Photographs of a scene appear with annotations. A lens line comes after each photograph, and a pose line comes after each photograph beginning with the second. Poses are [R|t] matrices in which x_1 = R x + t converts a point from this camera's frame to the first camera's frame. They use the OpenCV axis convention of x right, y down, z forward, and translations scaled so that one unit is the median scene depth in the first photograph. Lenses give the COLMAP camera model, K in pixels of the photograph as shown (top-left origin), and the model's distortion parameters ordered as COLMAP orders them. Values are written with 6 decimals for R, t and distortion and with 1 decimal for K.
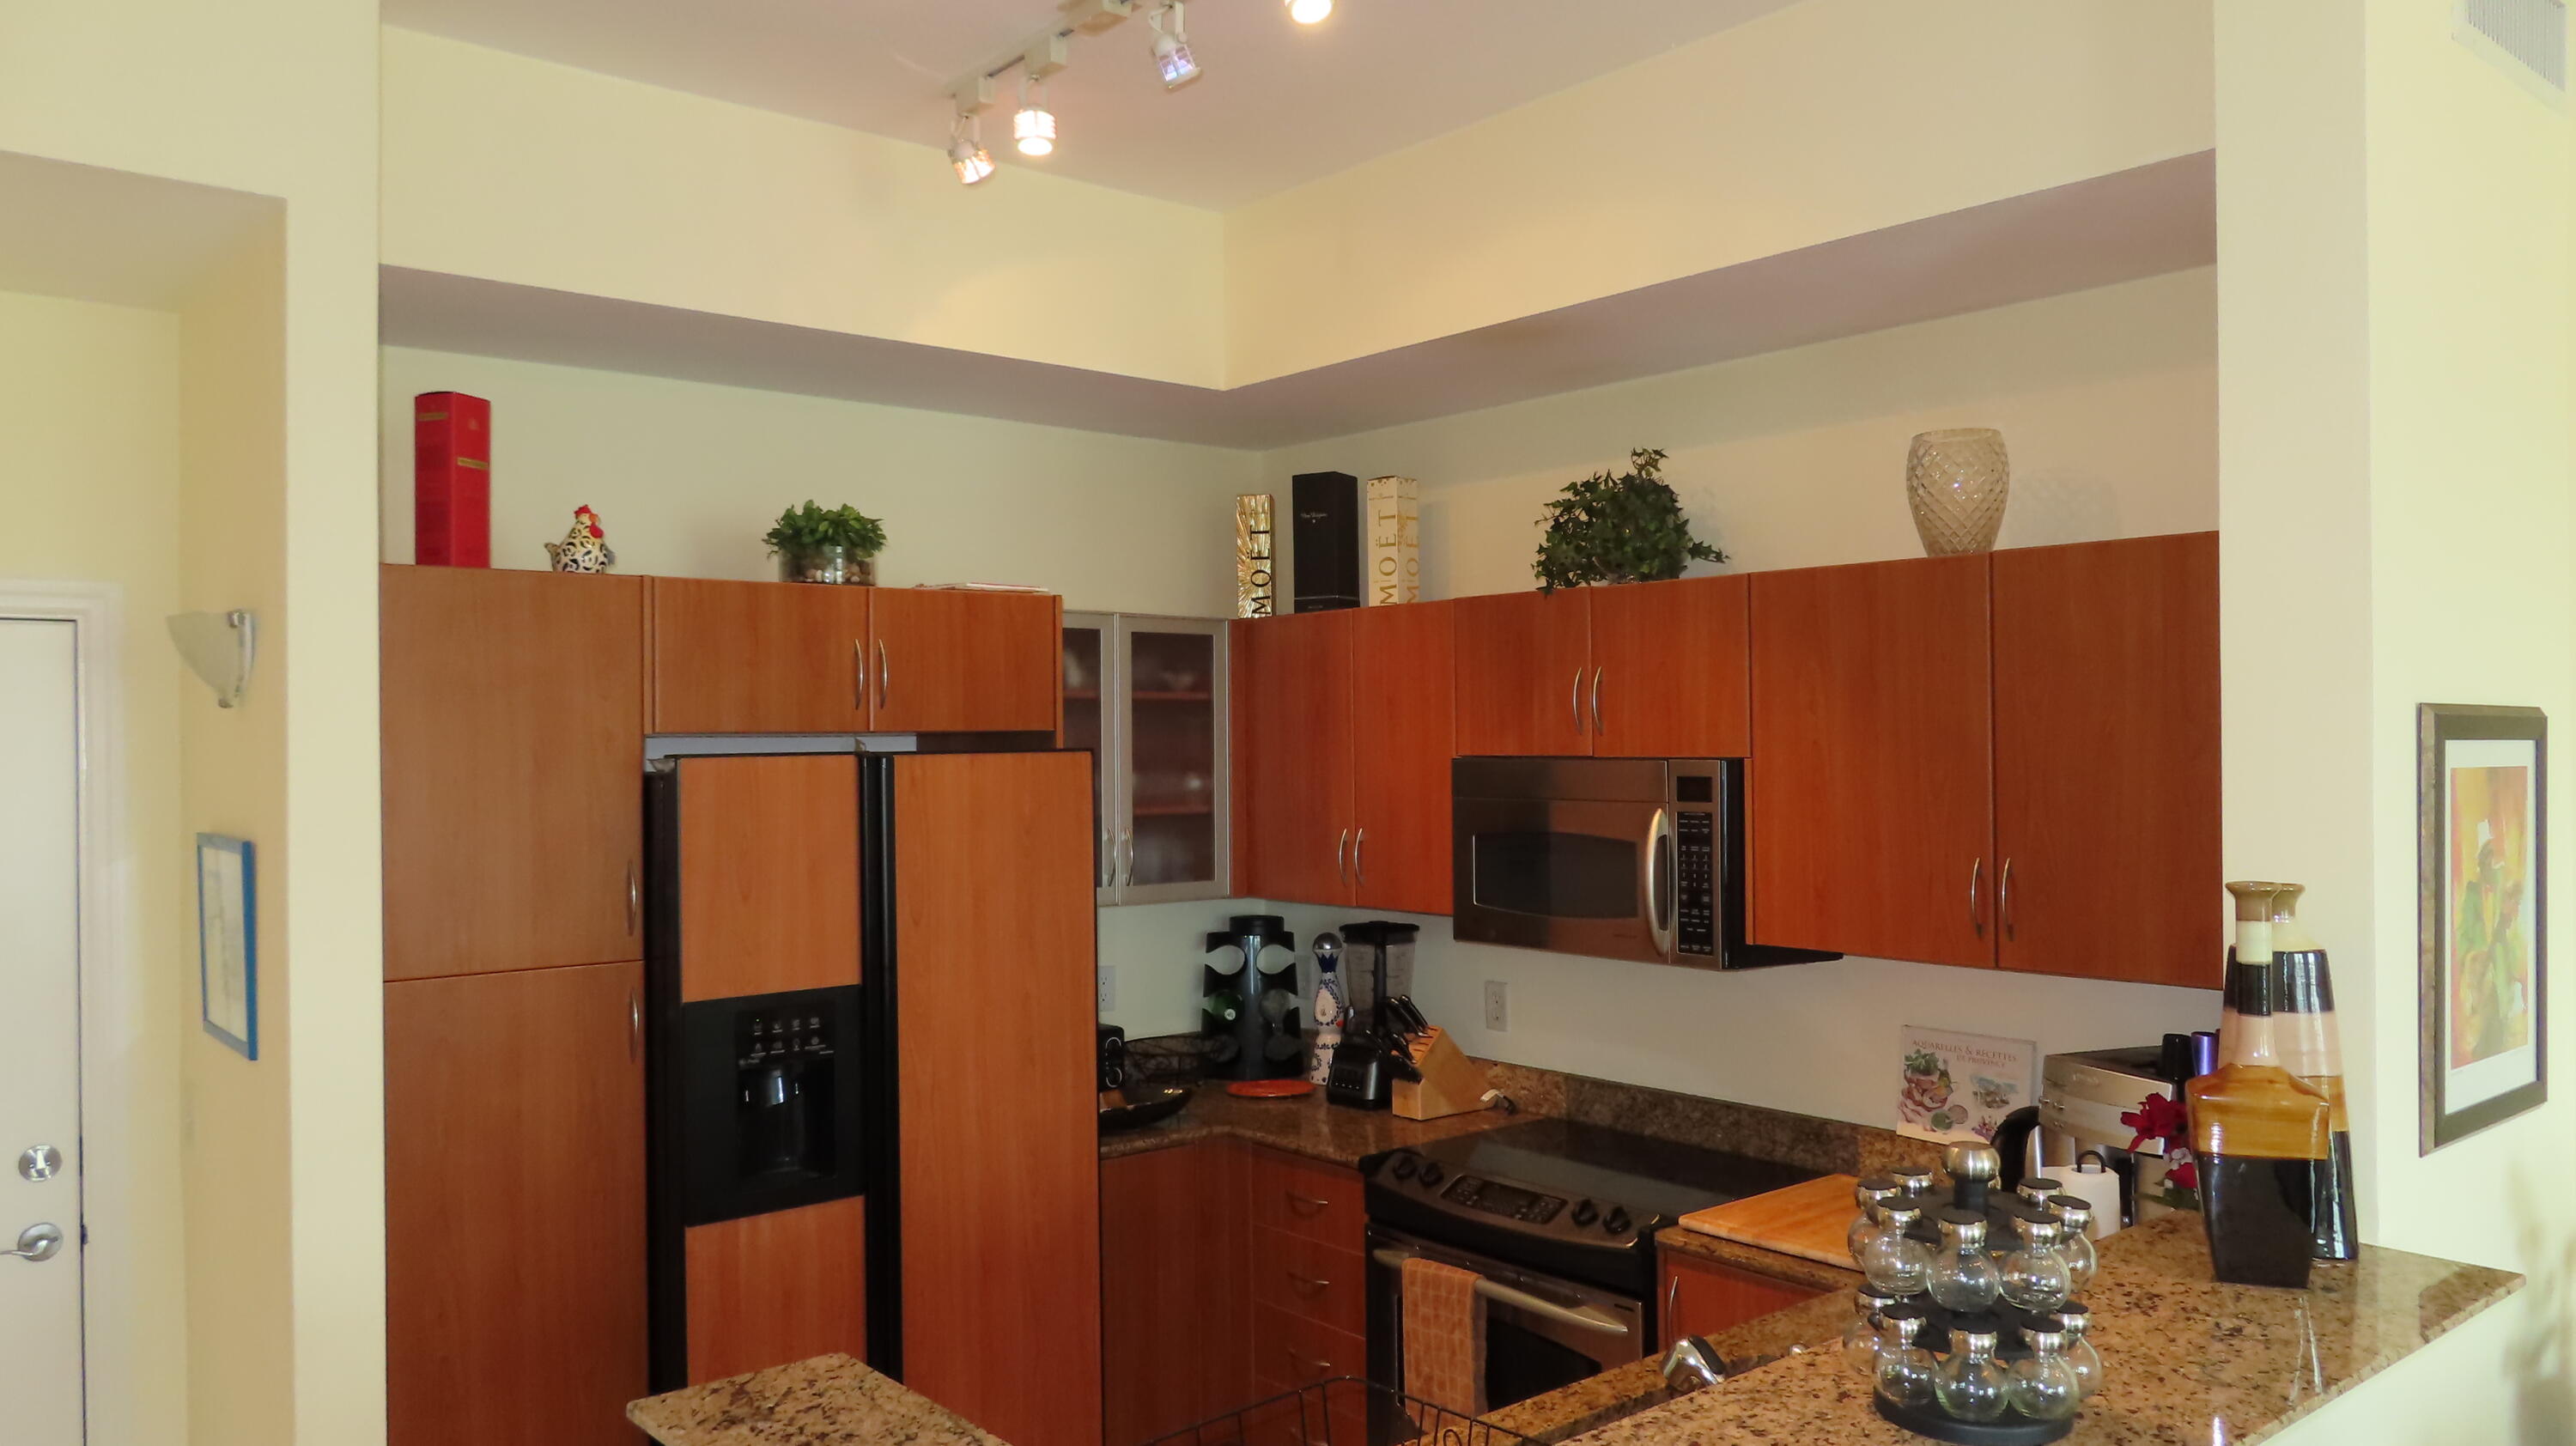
lens RADIAL K [[1830.9, 0, 1288.0], [0, 1830.9, 723.0], [0, 0, 1]] dist [-0.008680, -0.005400]
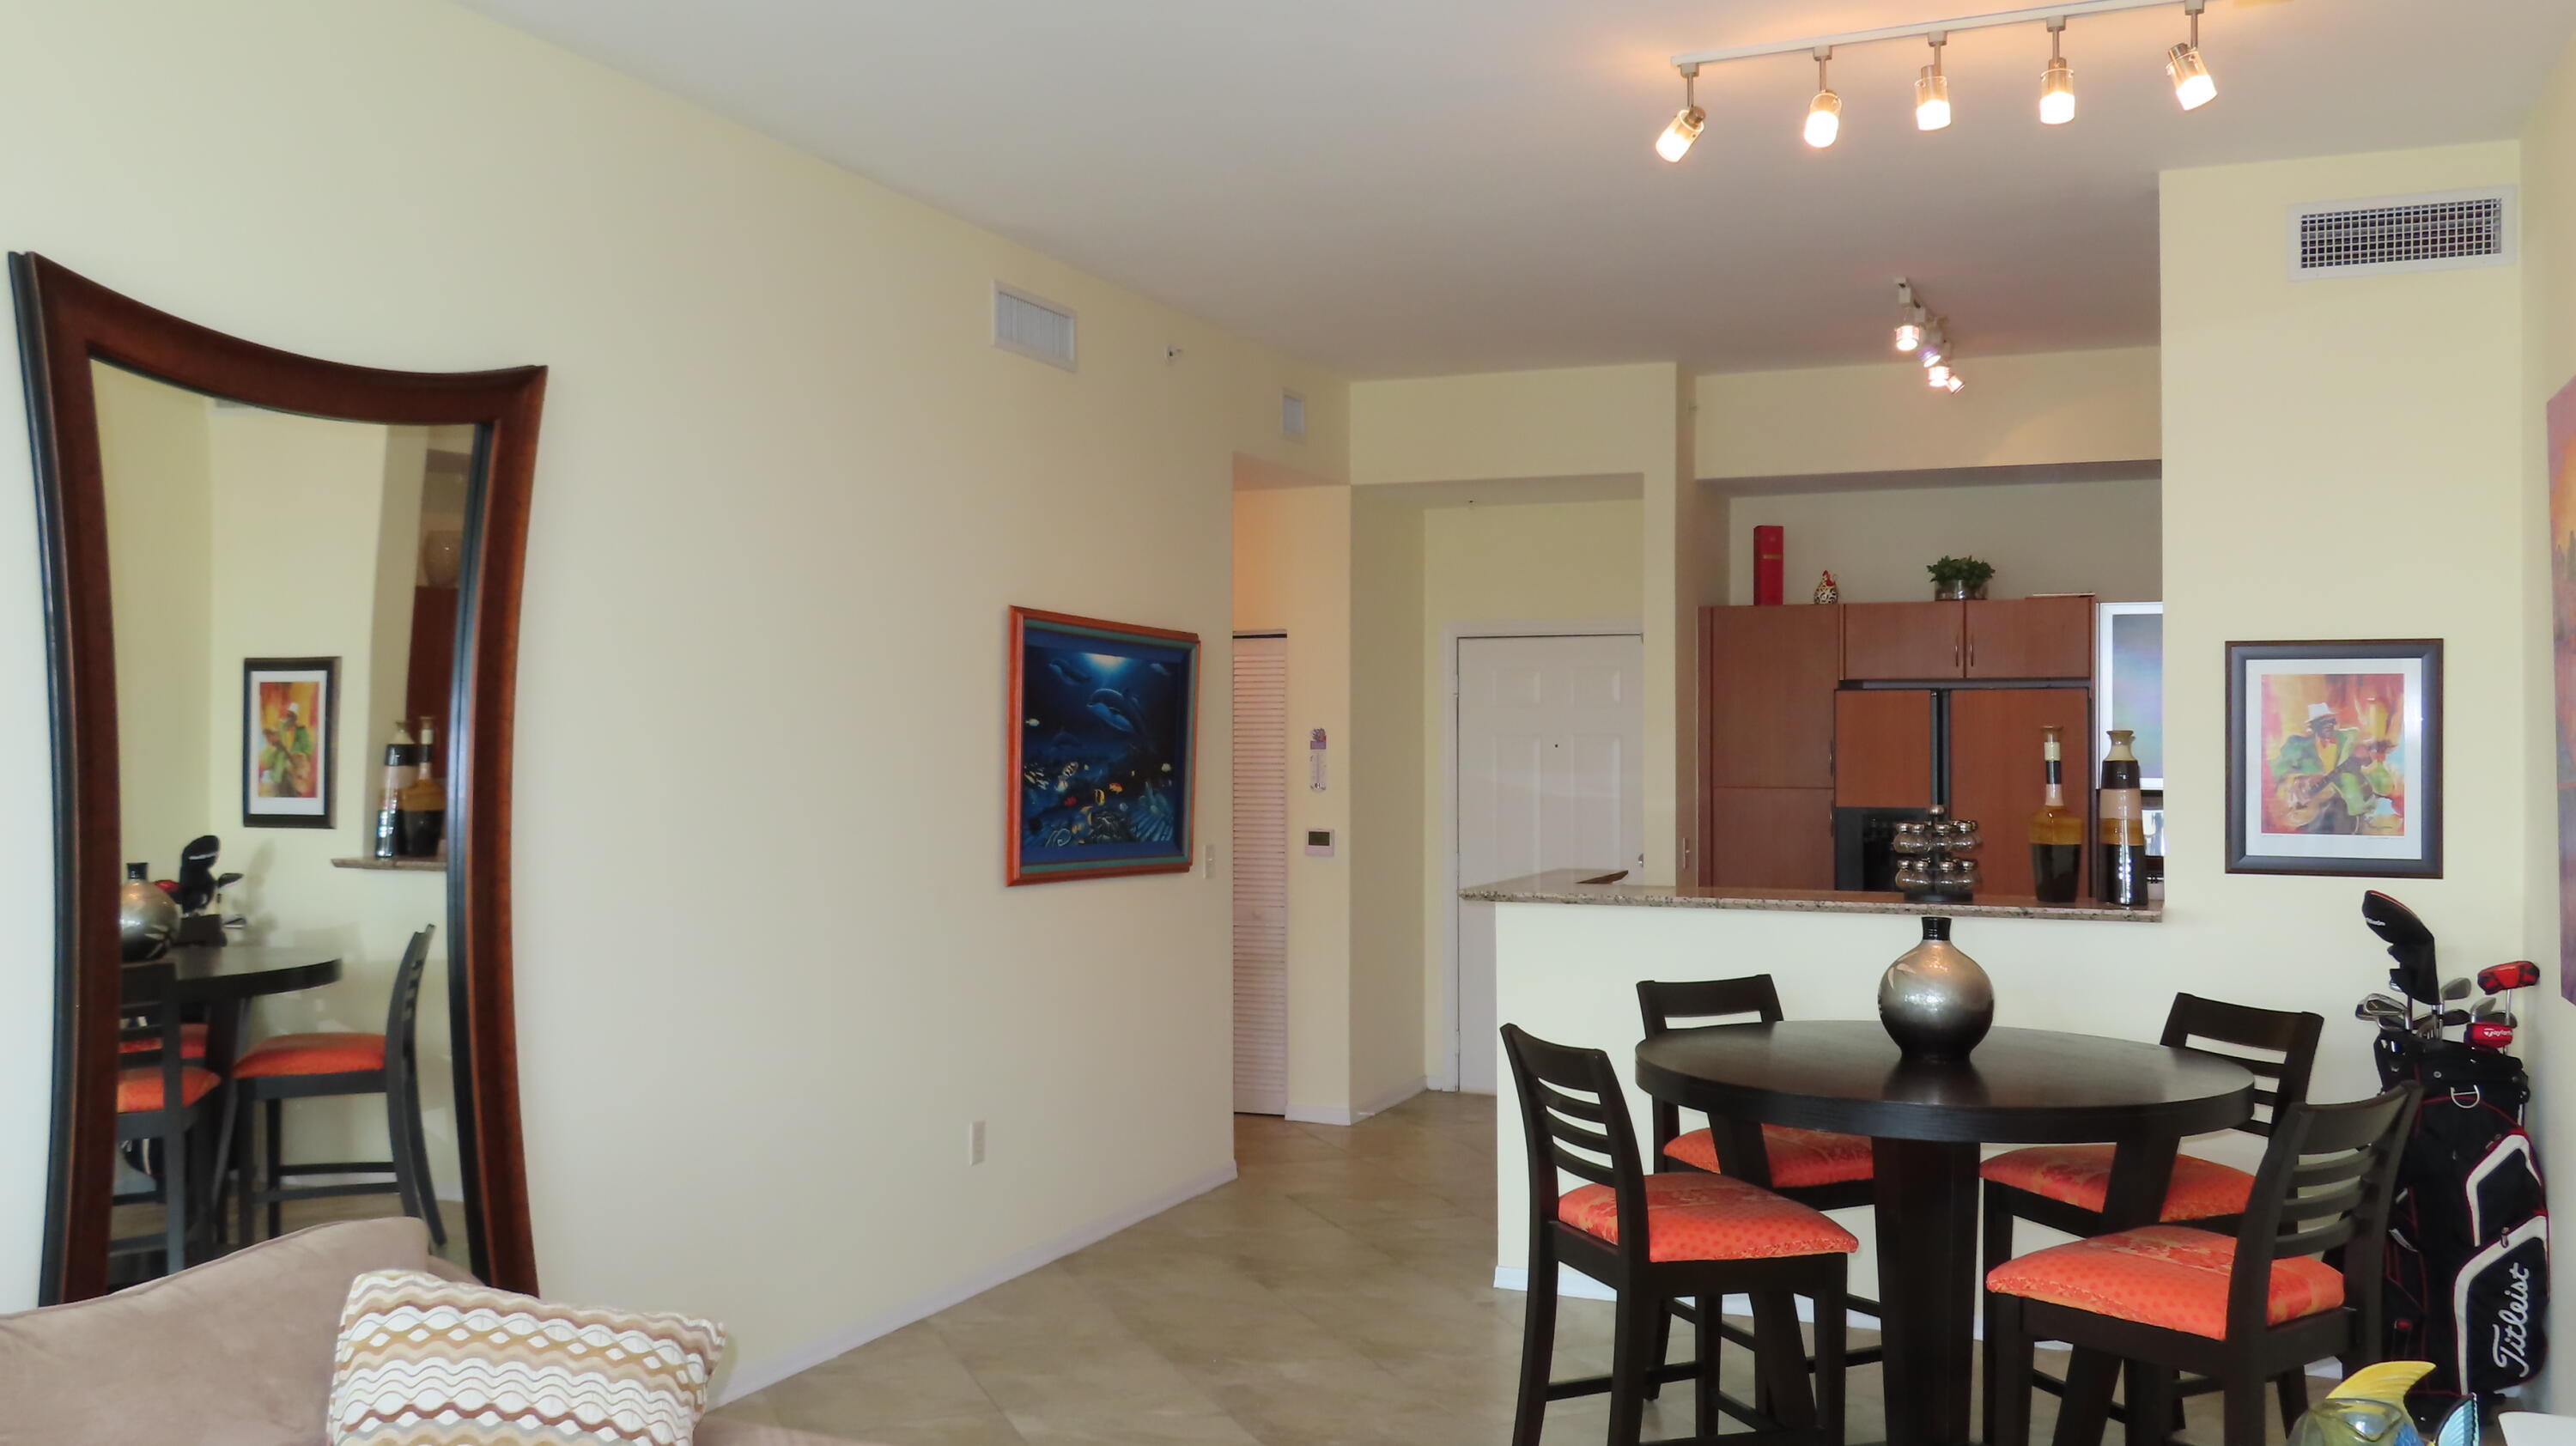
lens RADIAL K [[2146.2, 0, 1288.0], [0, 2146.2, 723.0], [0, 0, 1]] dist [0.017545, 0.003477]
pose [[0.440601, 0.000810, -0.897703, 1.471953], [0.000626, 0.999999, 0.001210, 0.048489], [0.897703, -0.001096, 0.440600, -0.600695]]
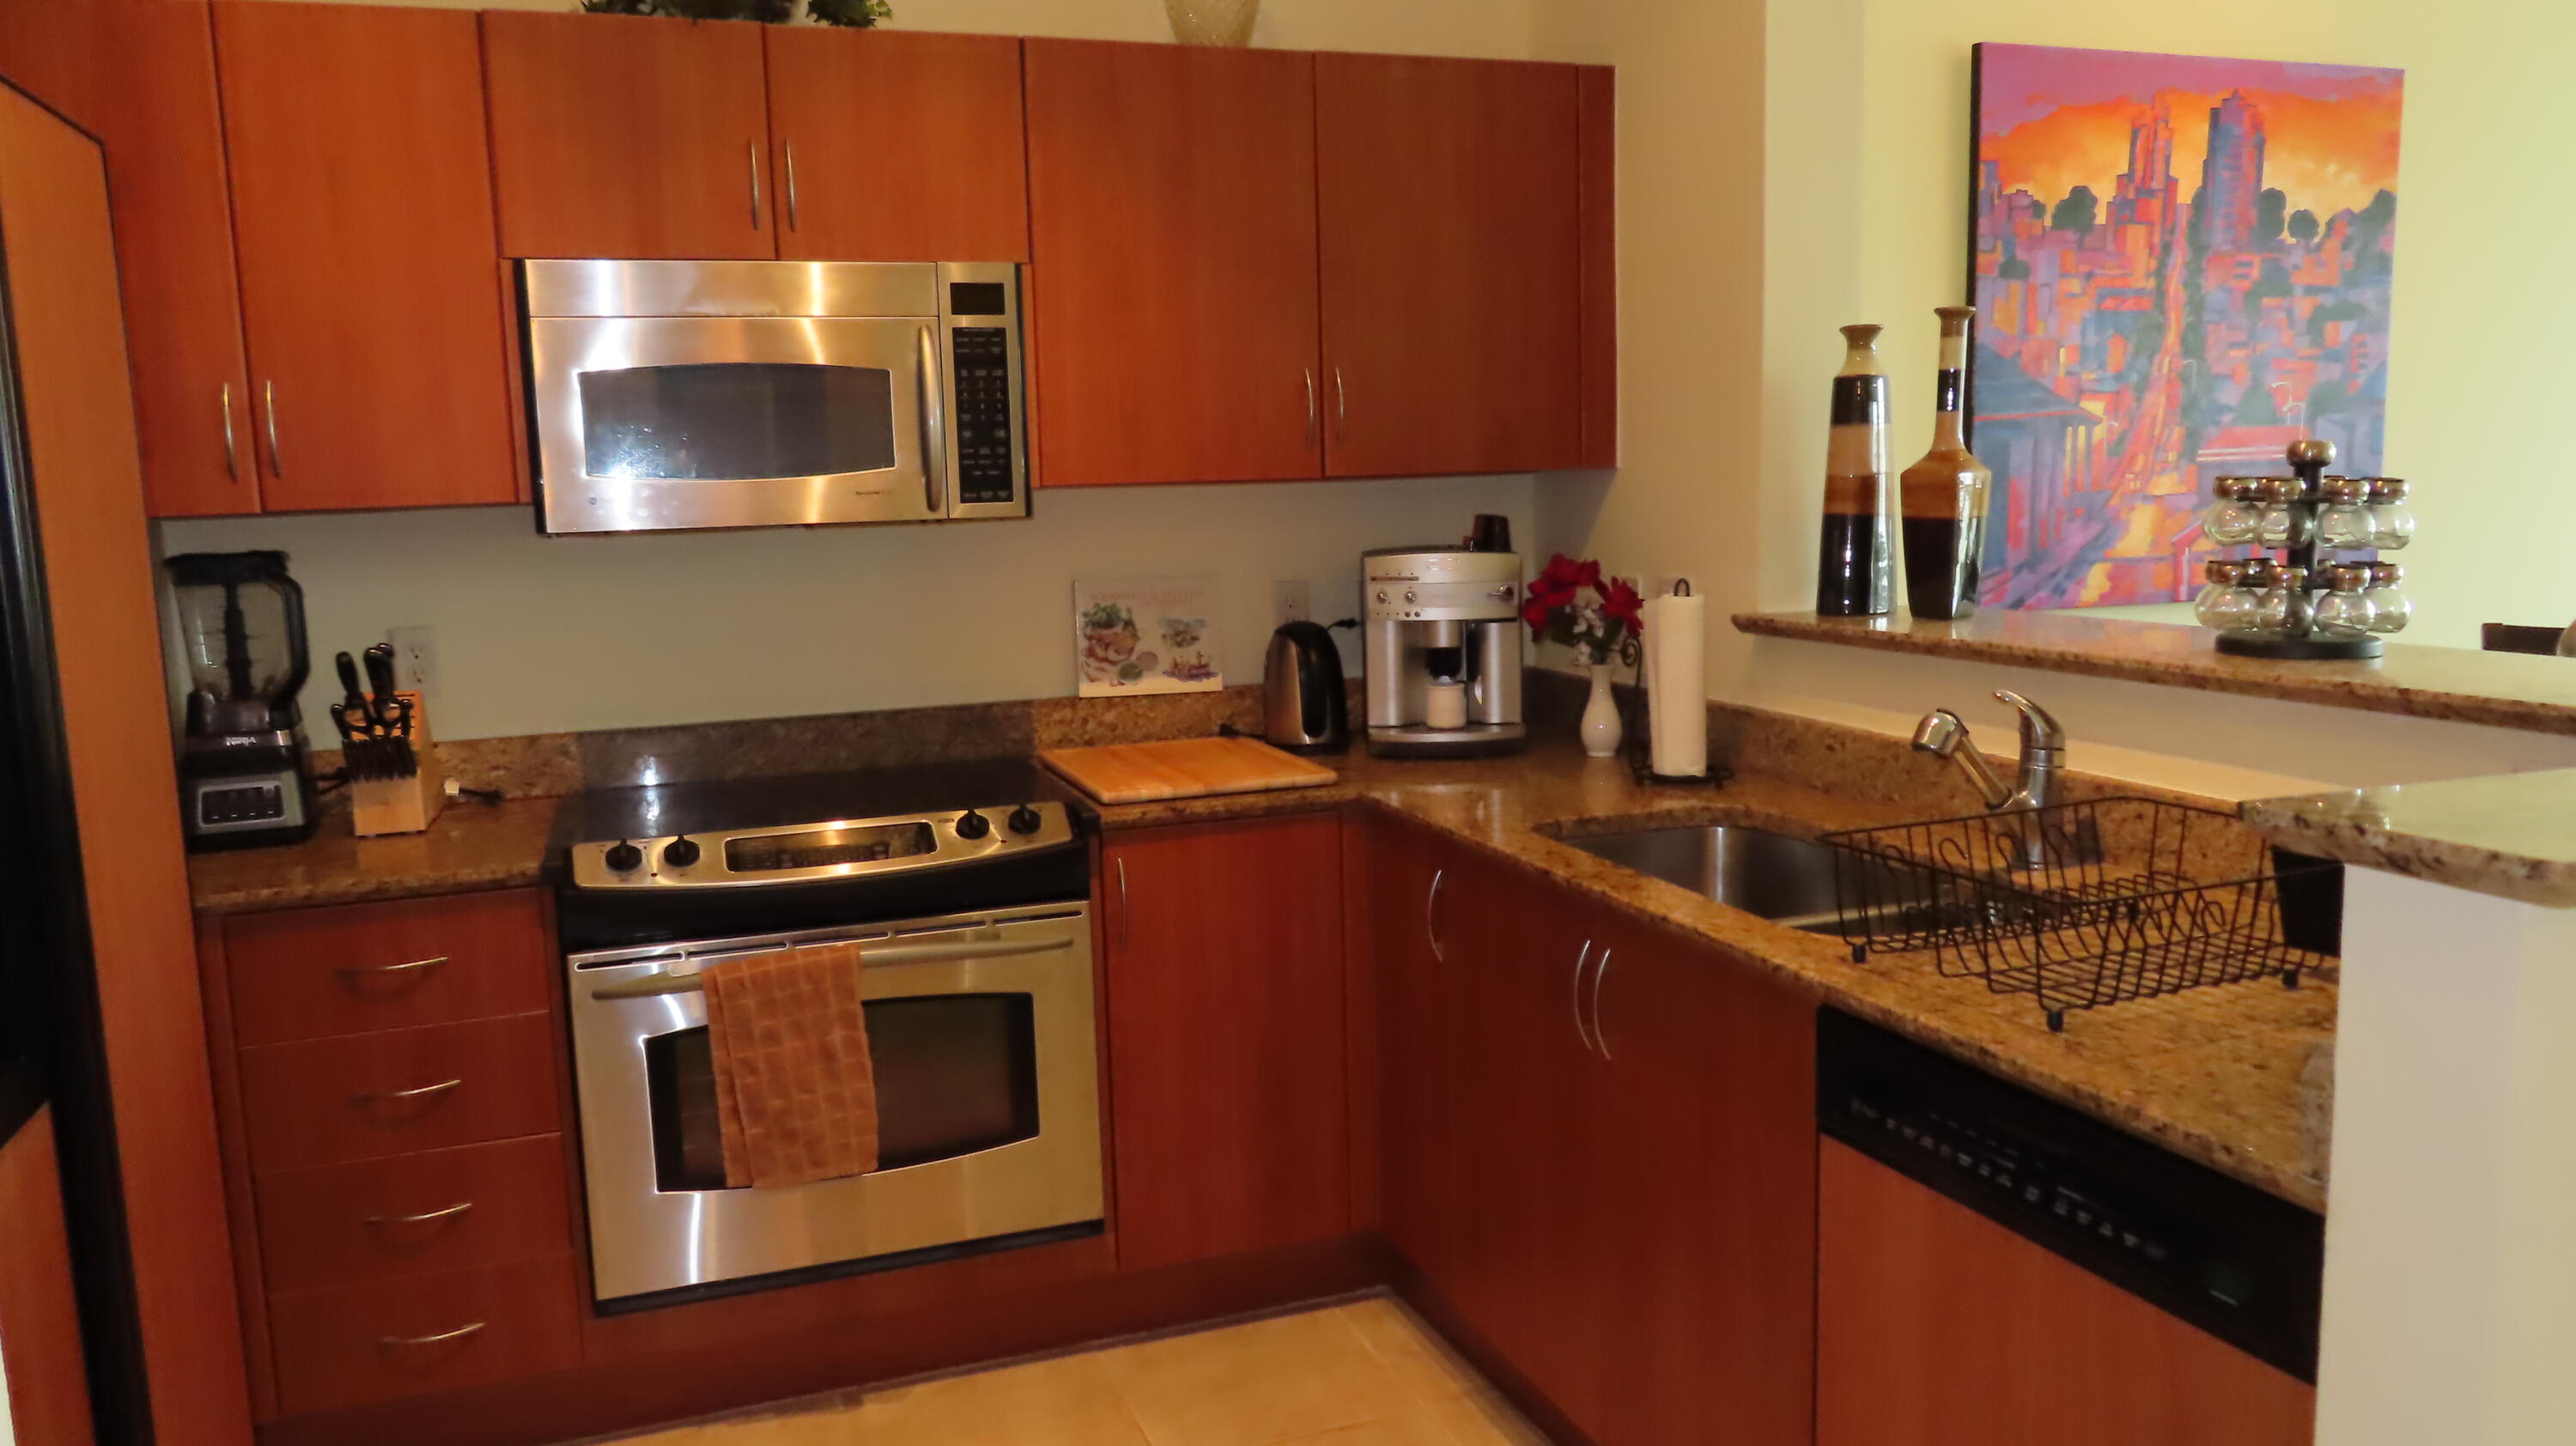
lens RADIAL K [[1830.9, 0, 1288.0], [0, 1830.9, 723.0], [0, 0, 1]] dist [-0.008680, -0.005400]
pose [[0.358366, -0.129205, 0.924597, -0.492092], [0.018936, 0.991179, 0.131170, 0.116131], [-0.933389, -0.029499, 0.357652, 0.560706]]
